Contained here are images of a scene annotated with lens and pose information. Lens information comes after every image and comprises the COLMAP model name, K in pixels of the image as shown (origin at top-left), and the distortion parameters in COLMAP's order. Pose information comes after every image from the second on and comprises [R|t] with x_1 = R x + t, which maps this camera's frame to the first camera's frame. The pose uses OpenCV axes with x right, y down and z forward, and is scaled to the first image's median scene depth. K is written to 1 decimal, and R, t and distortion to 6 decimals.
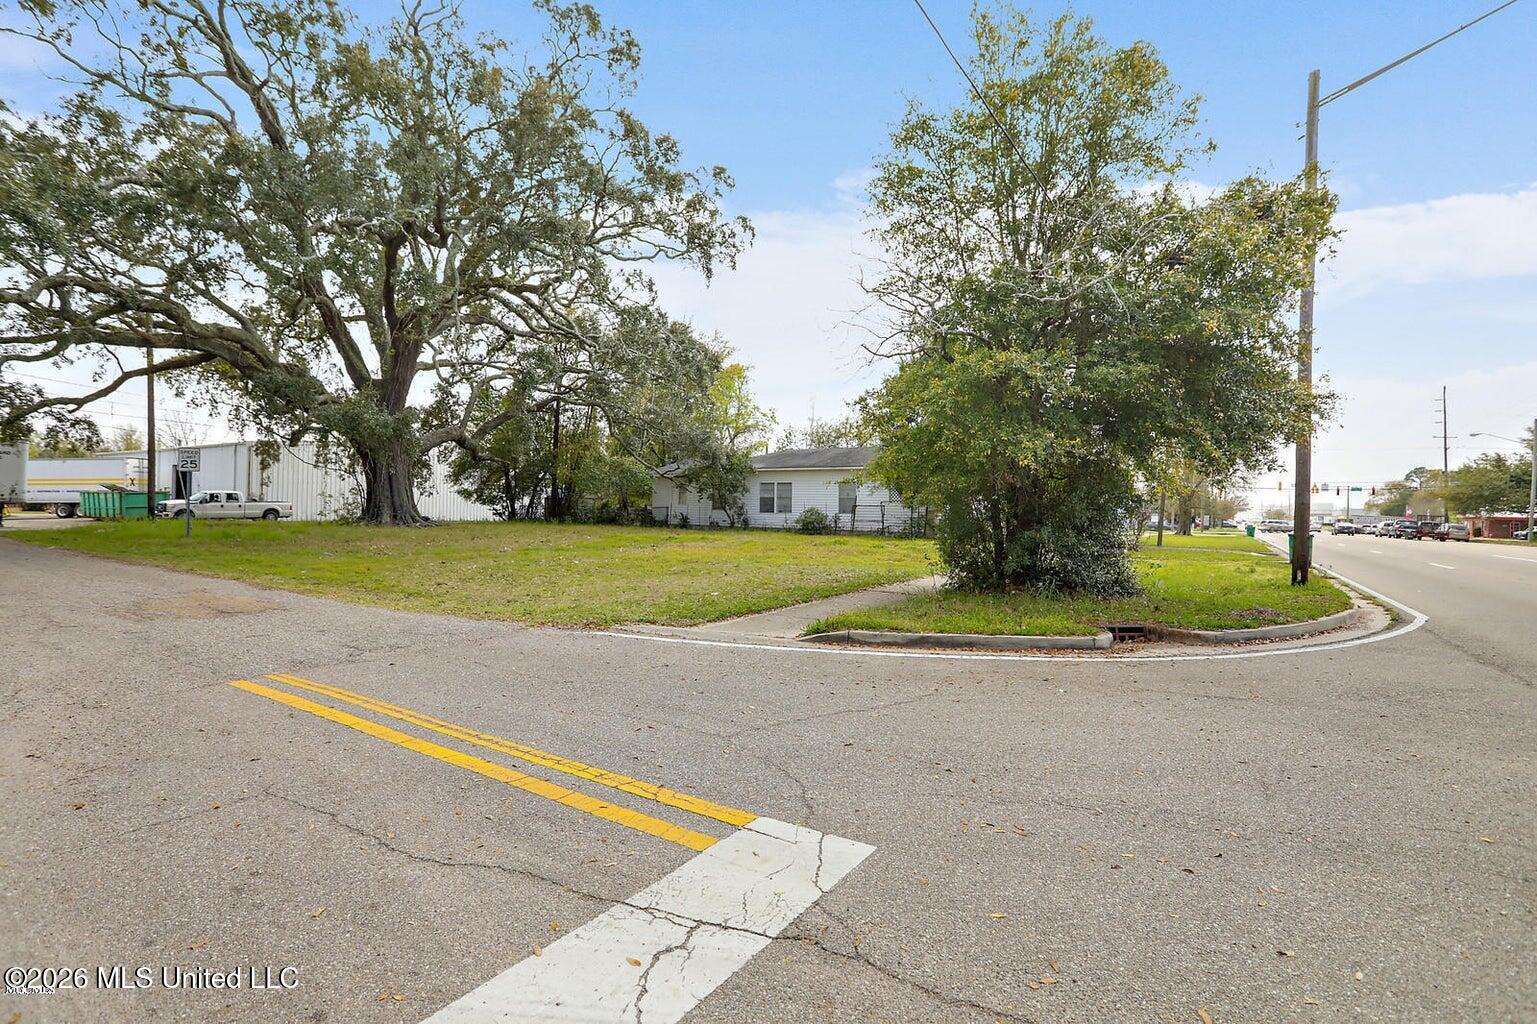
lens RADIAL K [[740.3, 0, 765.0], [0, 740.3, 502.5], [0, 0, 1]] dist [-0.043600, 0.009629]
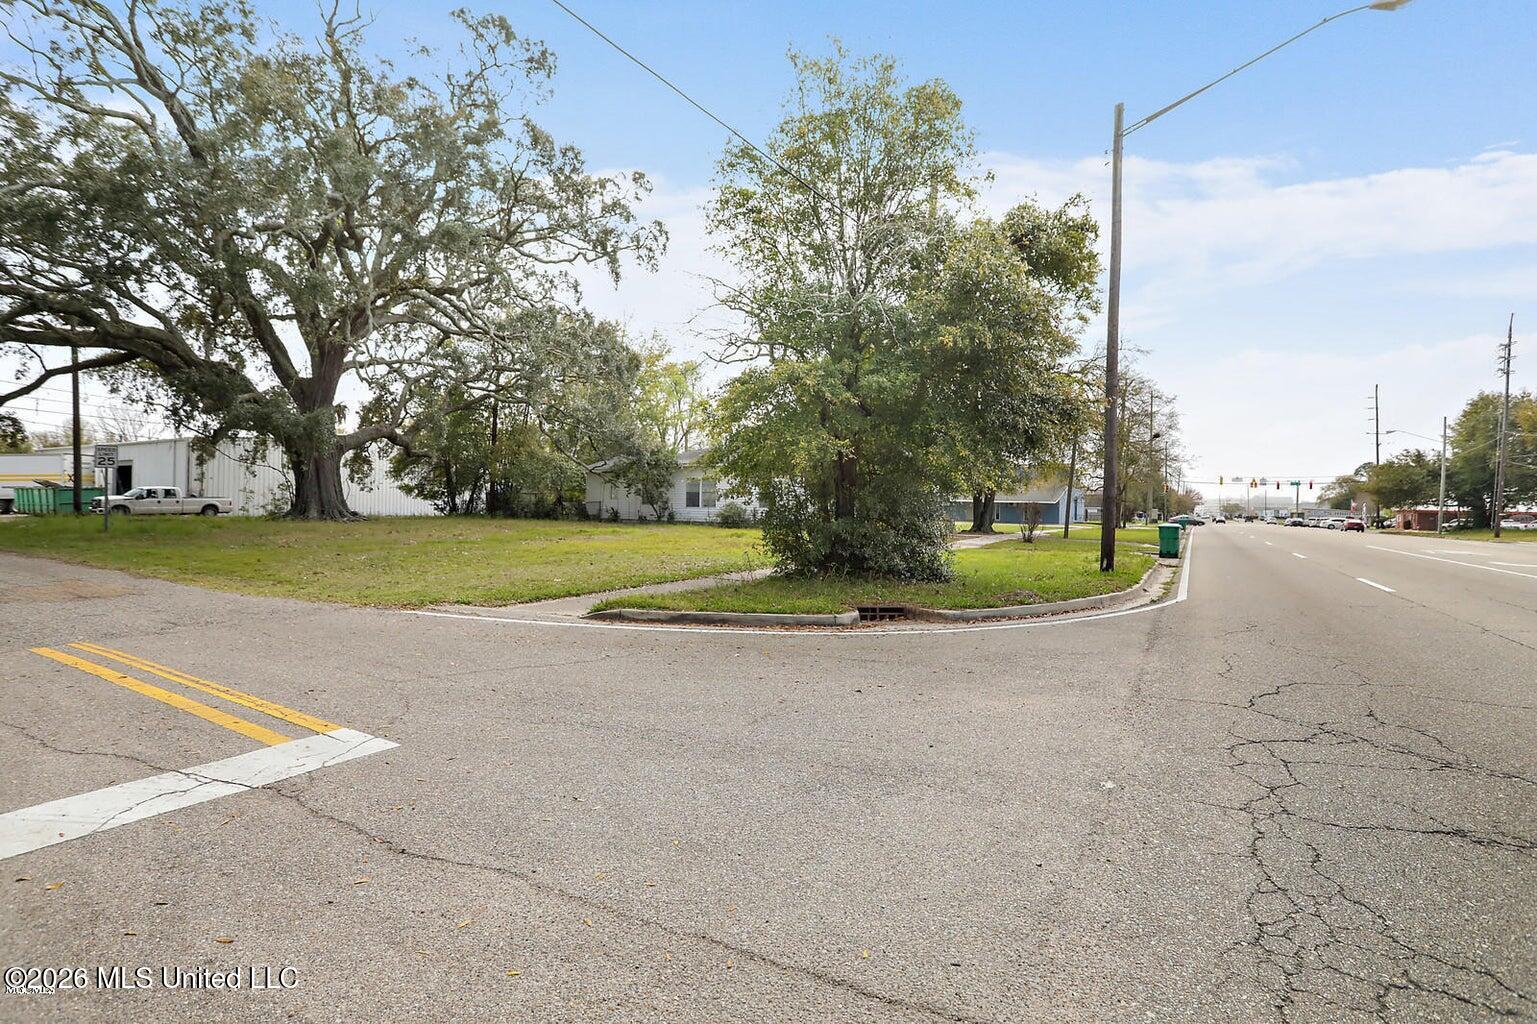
lens RADIAL K [[740.3, 0, 769.2], [0, 740.3, 504.1], [0, 0, 1]] dist [-0.043600, 0.009629]
pose [[0.999411, -0.001795, 0.034270, 0.091131], [0.001467, 0.999953, 0.009603, -0.000225], [-0.034285, -0.009547, 0.999366, -0.045390]]
